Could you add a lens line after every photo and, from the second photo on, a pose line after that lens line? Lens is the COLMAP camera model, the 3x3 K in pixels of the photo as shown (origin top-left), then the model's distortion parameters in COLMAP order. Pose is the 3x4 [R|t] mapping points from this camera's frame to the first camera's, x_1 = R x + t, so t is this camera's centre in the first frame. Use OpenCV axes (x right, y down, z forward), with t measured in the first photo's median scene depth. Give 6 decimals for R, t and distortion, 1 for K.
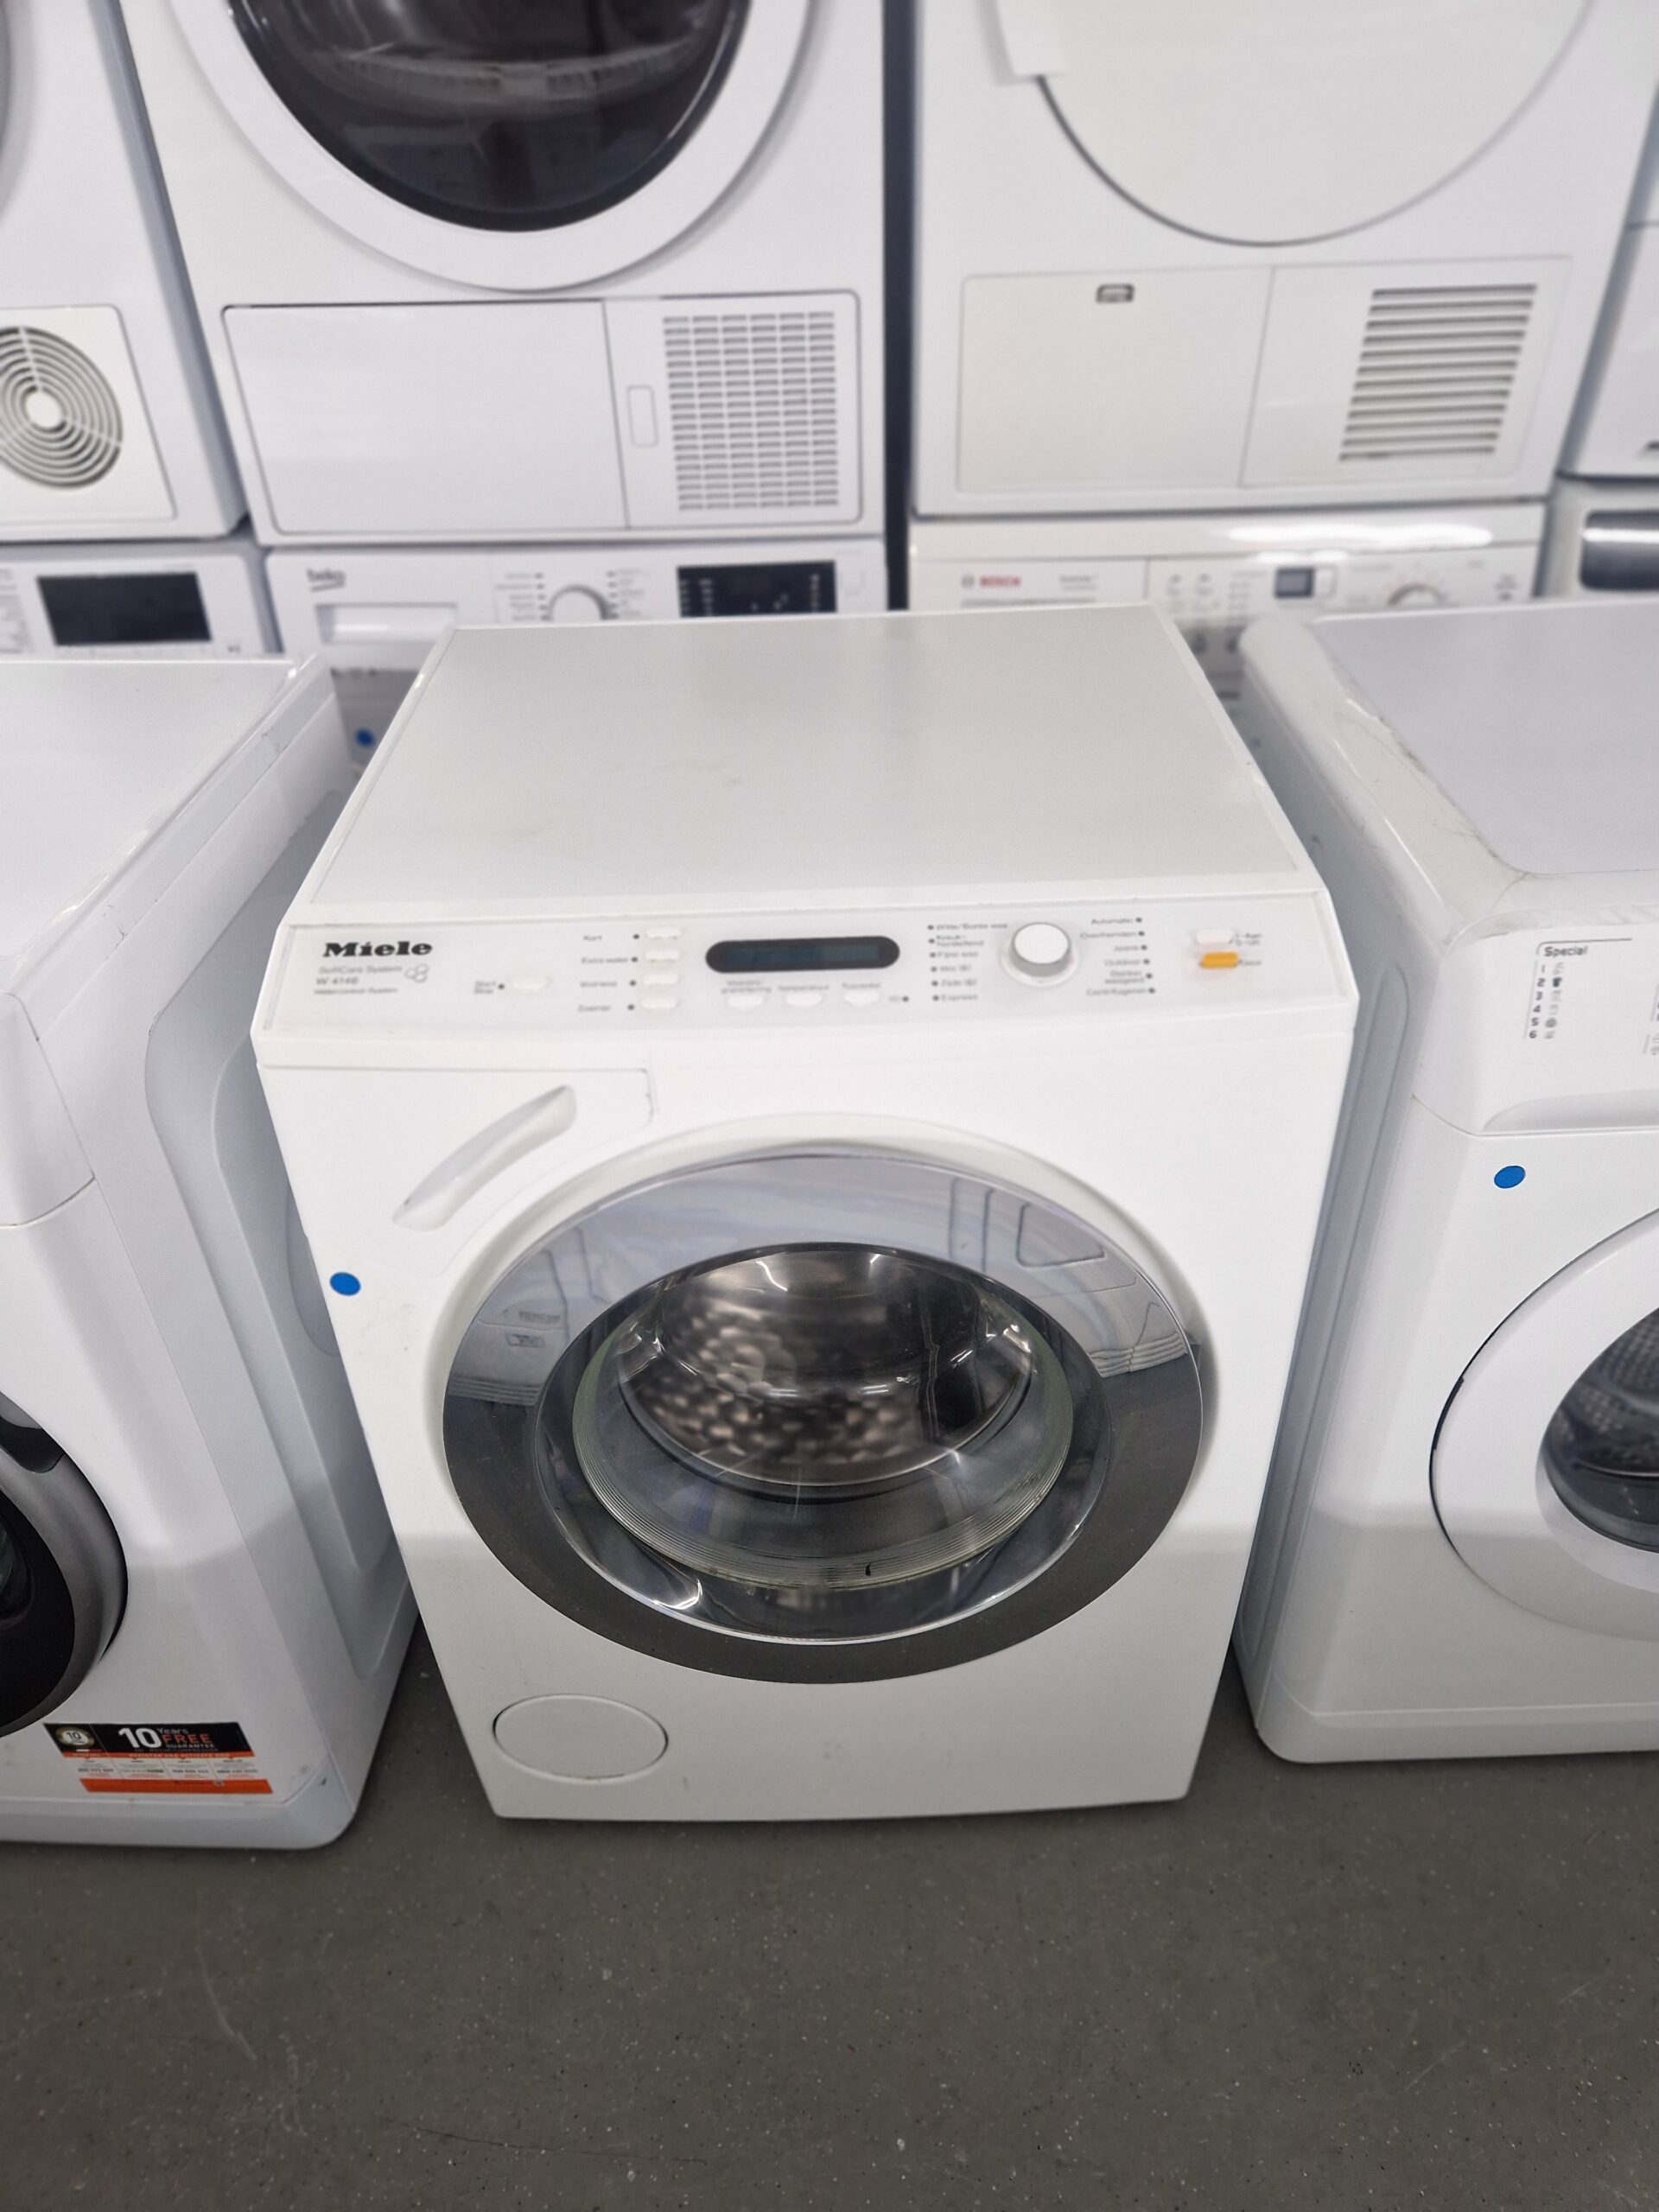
lens RADIAL K [[1522.9, 0, 803.8], [0, 1522.9, 1113.4], [0, 0, 1]] dist [0.068574, -0.068489]
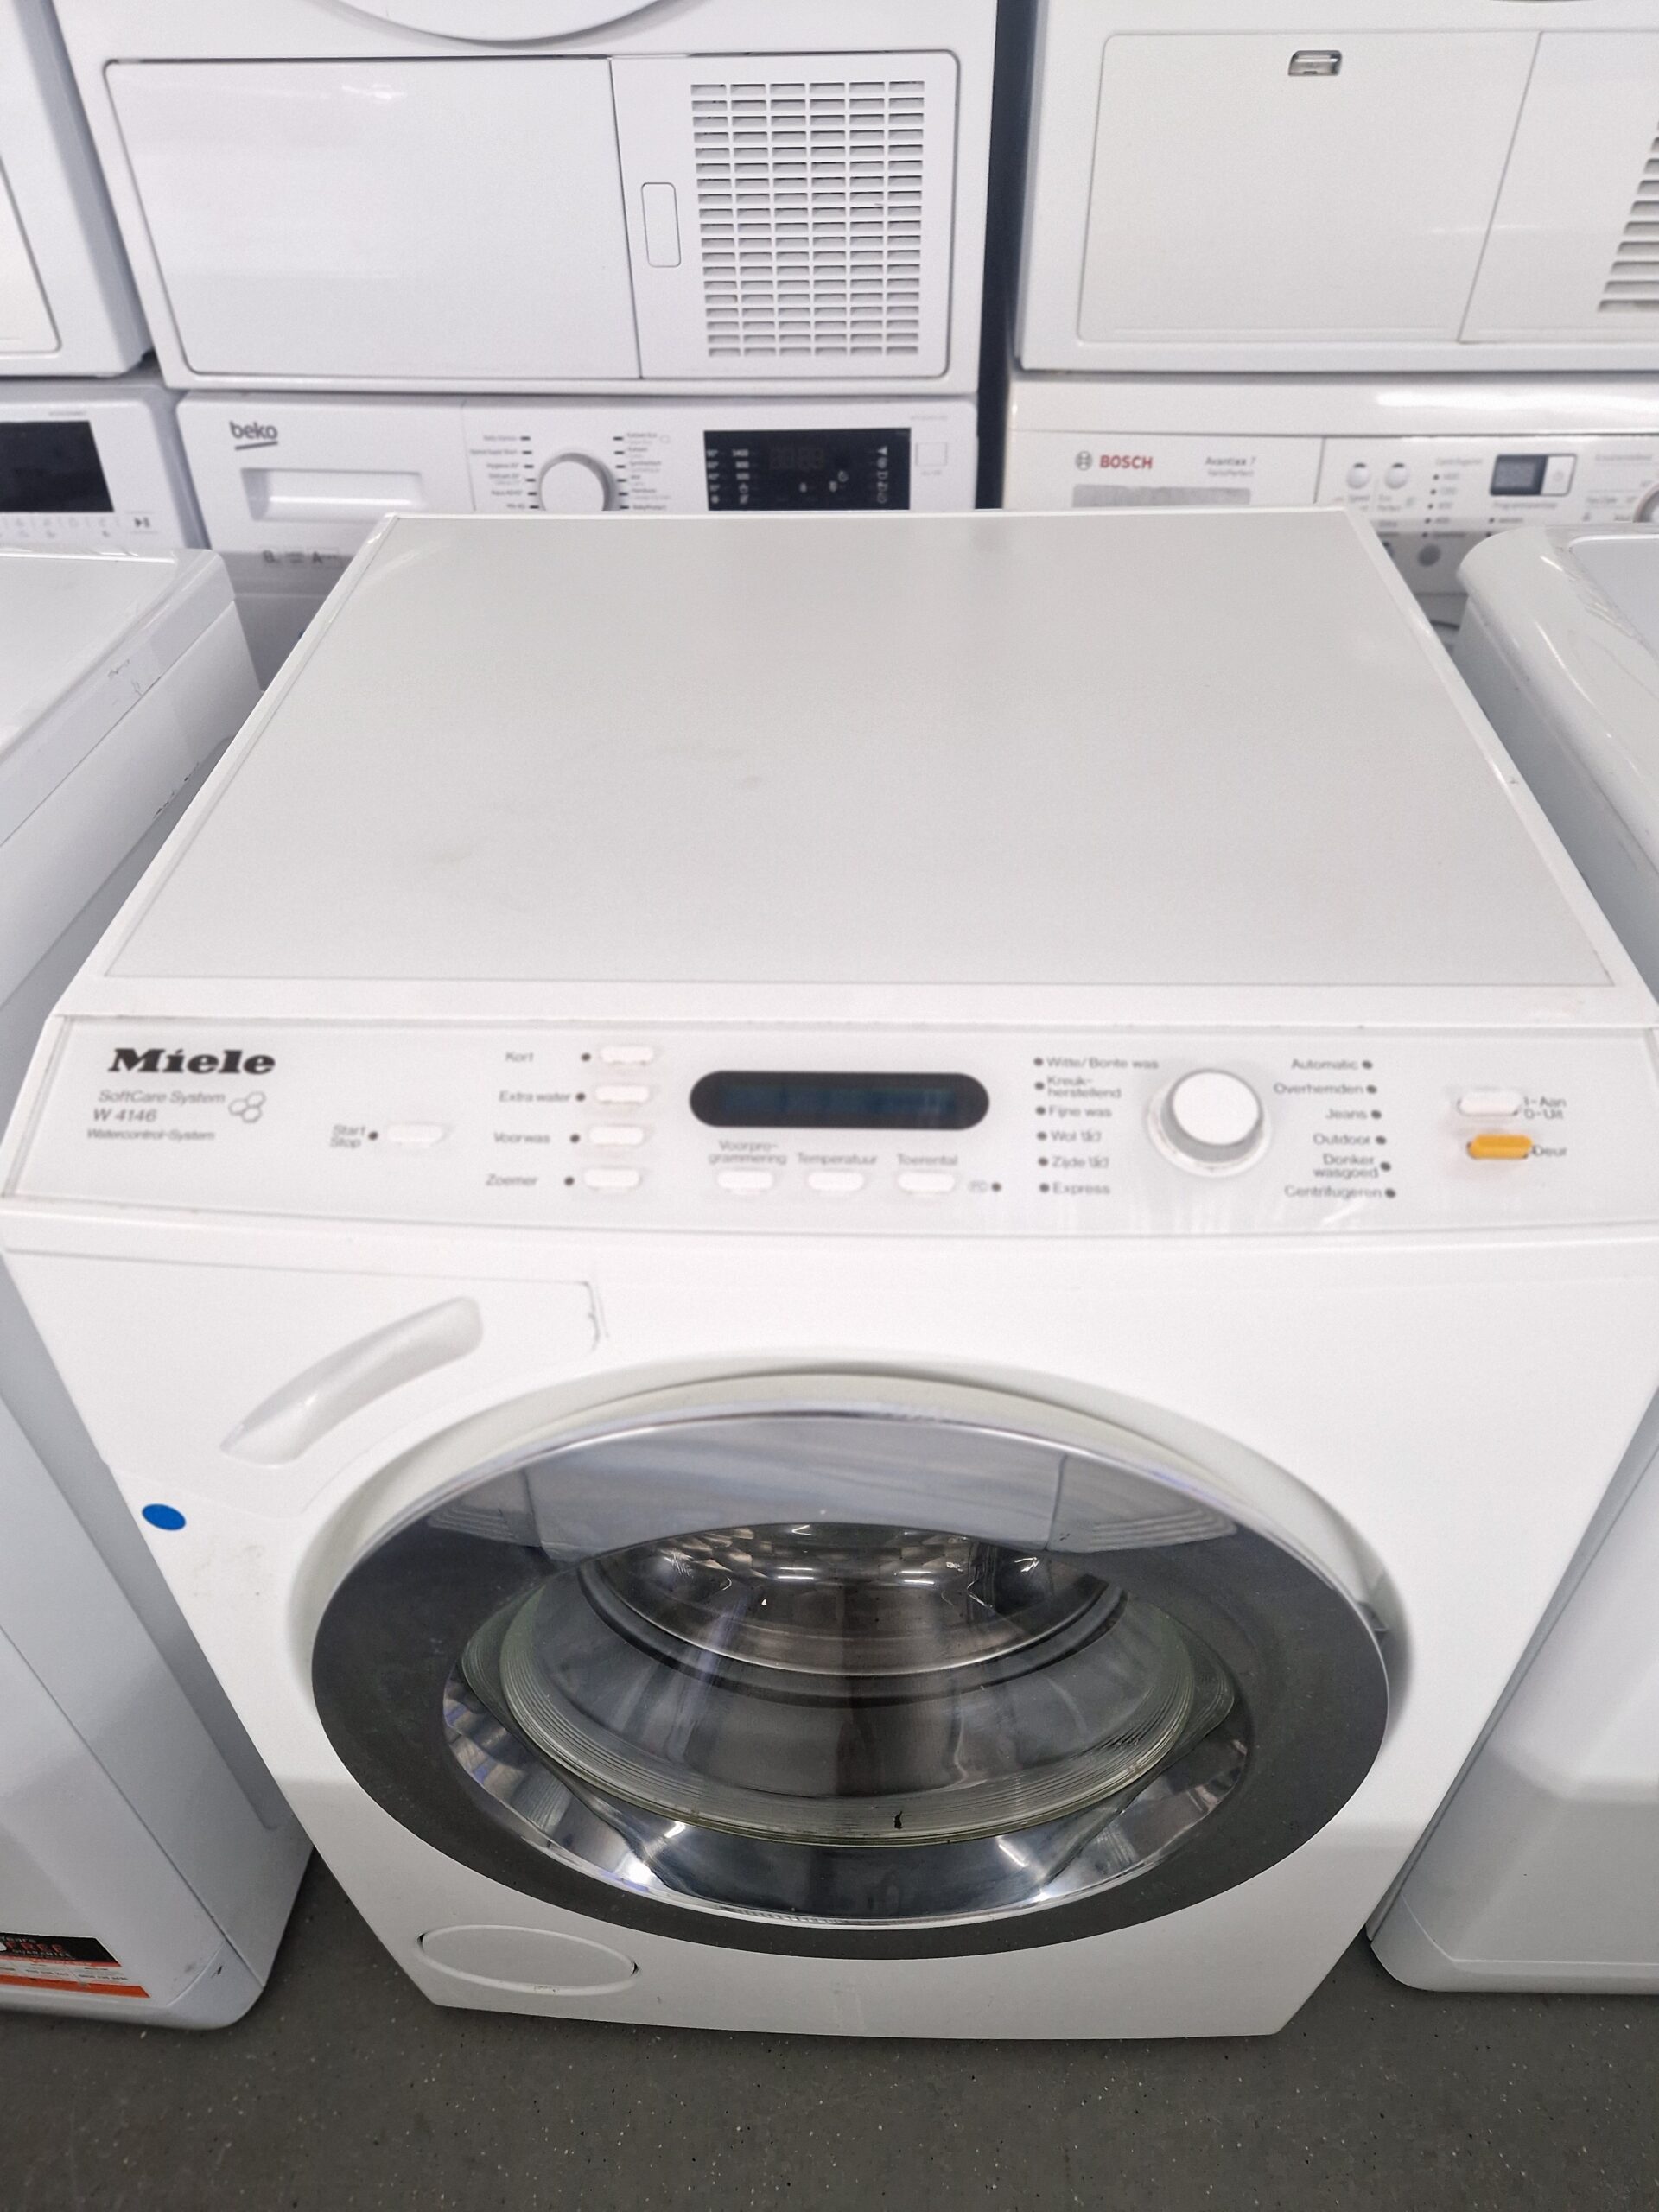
lens RADIAL K [[1522.9, 0, 799.8], [0, 1522.9, 1109.6], [0, 0, 1]] dist [0.068574, -0.068489]
pose [[0.998773, 0.039918, -0.029319, 0.001405], [-0.037034, 0.994971, 0.093066, -0.107289], [0.032887, -0.091866, 0.995228, 0.238223]]
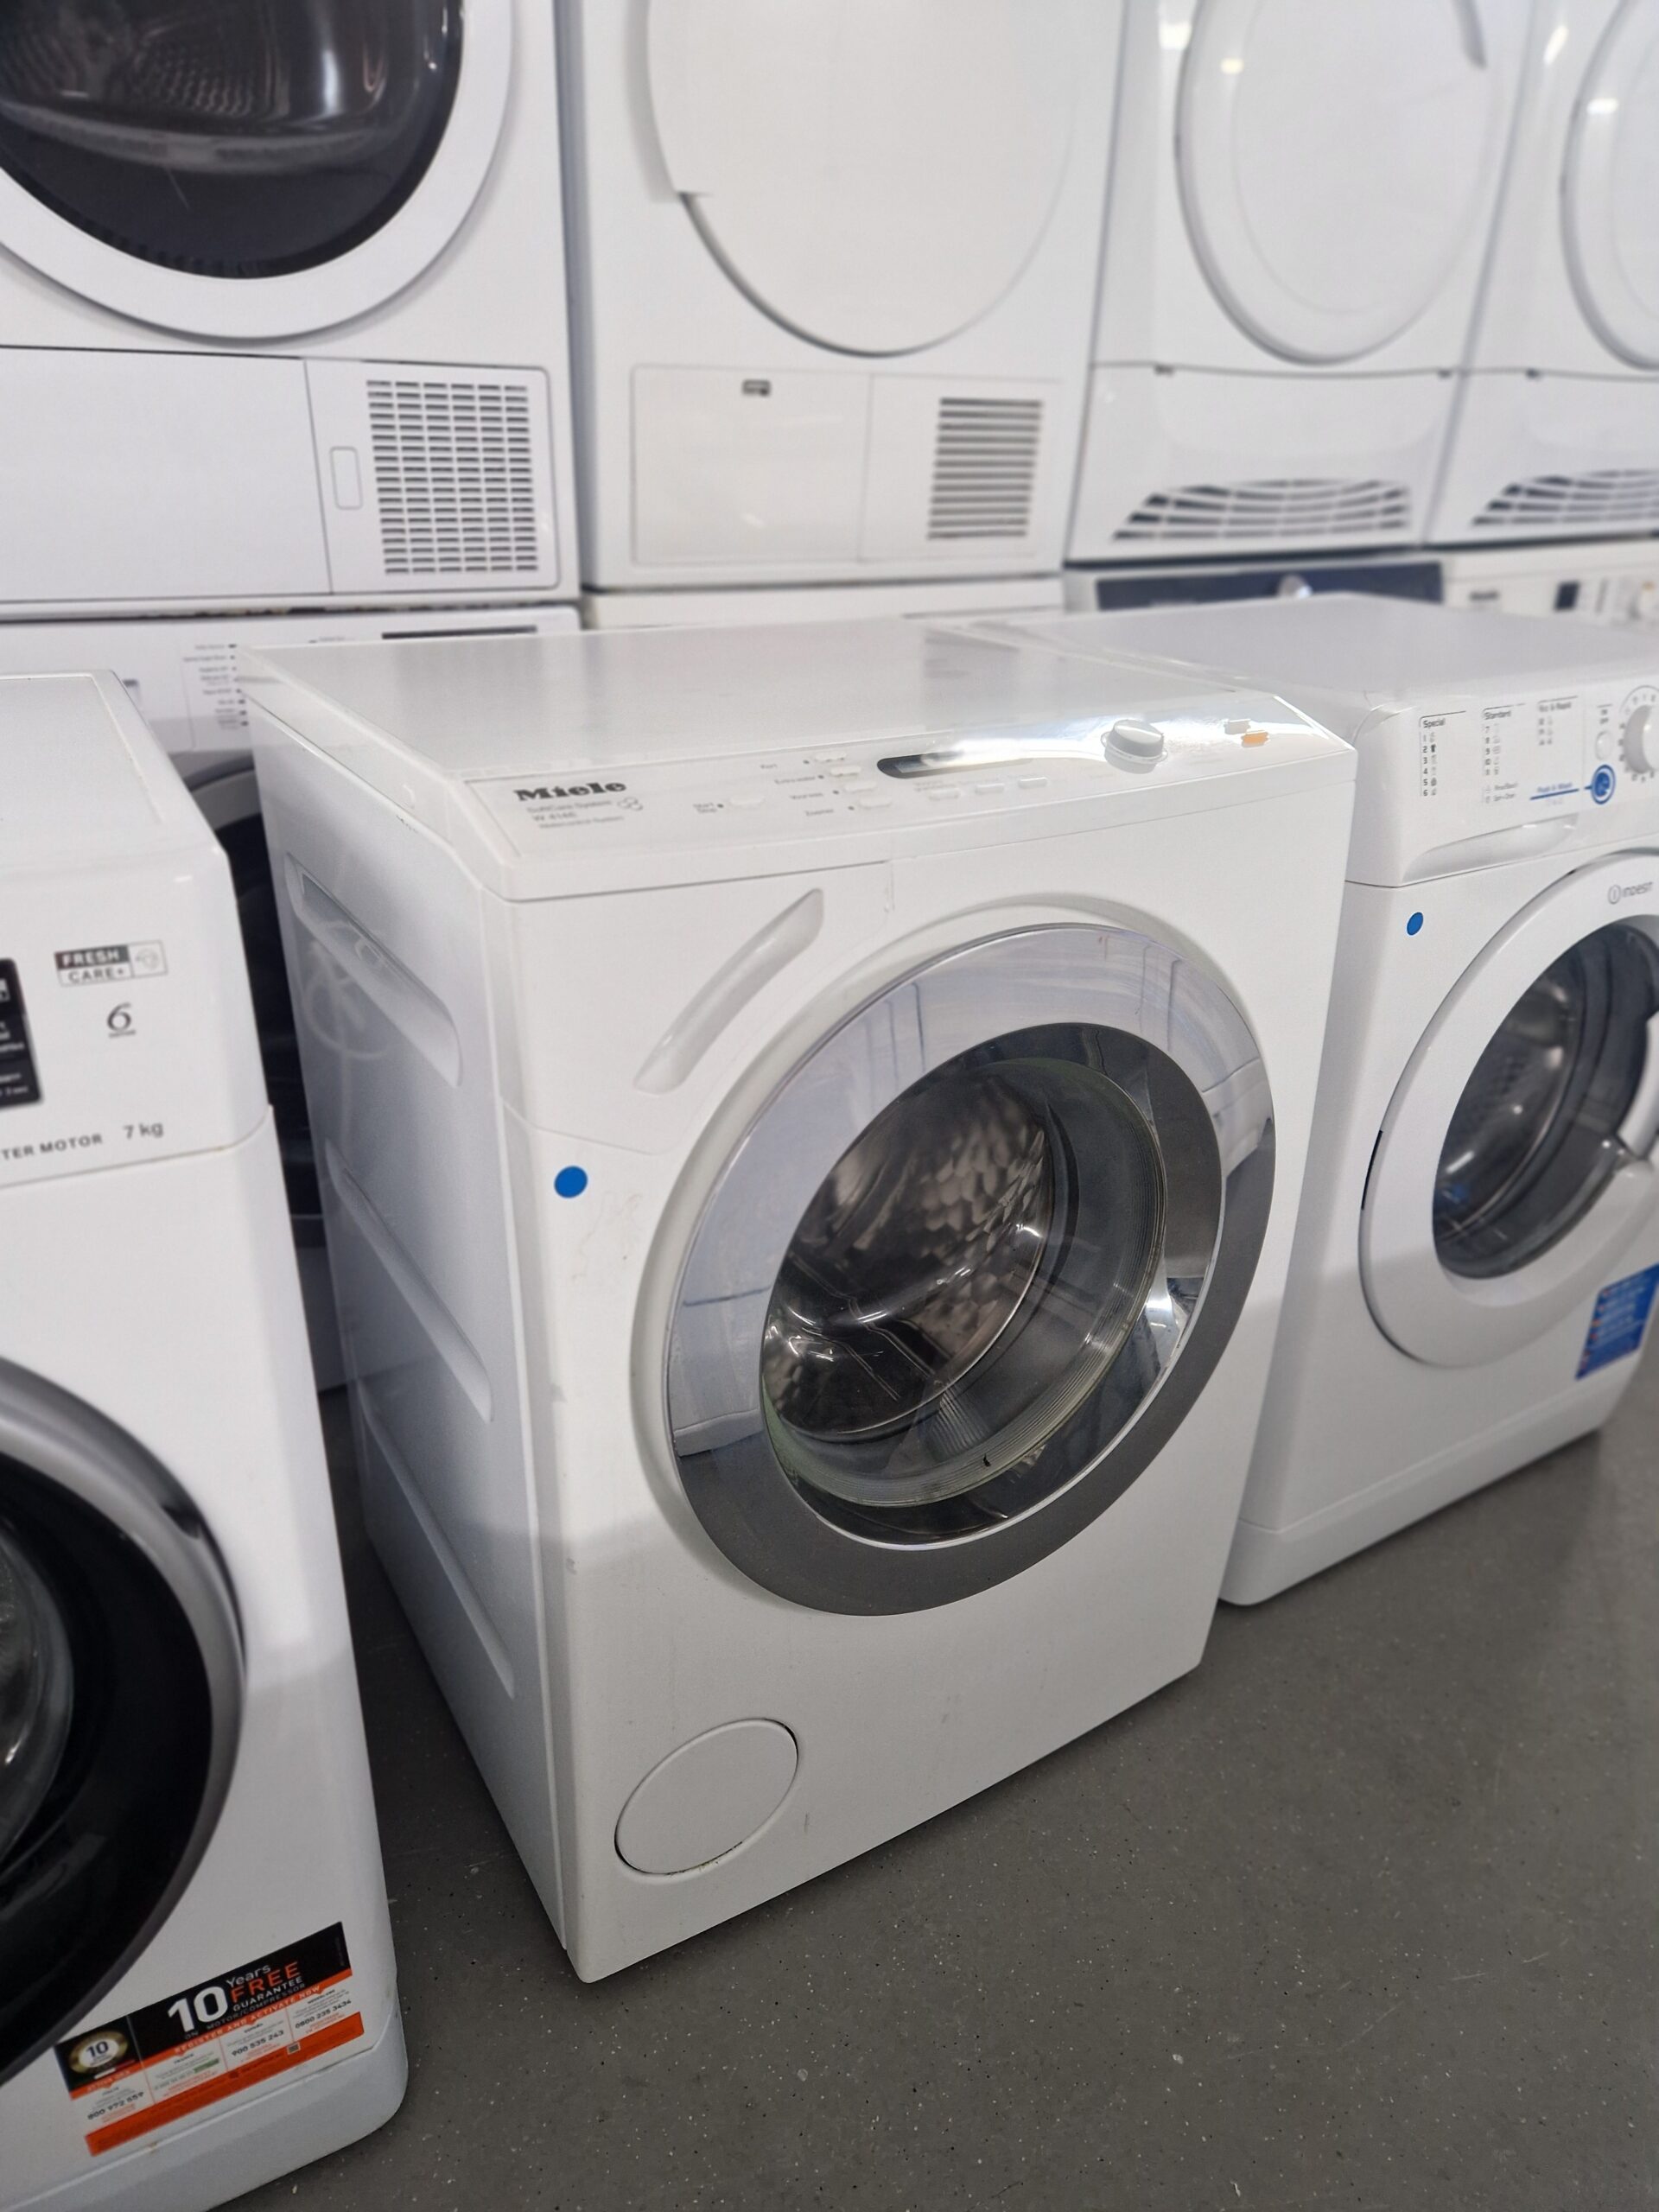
lens RADIAL K [[1522.9, 0, 842.8], [0, 1522.9, 1102.3], [0, 0, 1]] dist [0.068574, -0.068489]
pose [[0.853503, -0.168603, 0.493057, -0.425854], [0.269149, 0.952858, -0.140075, 0.167772], [-0.446196, 0.252261, 0.858646, 0.120612]]
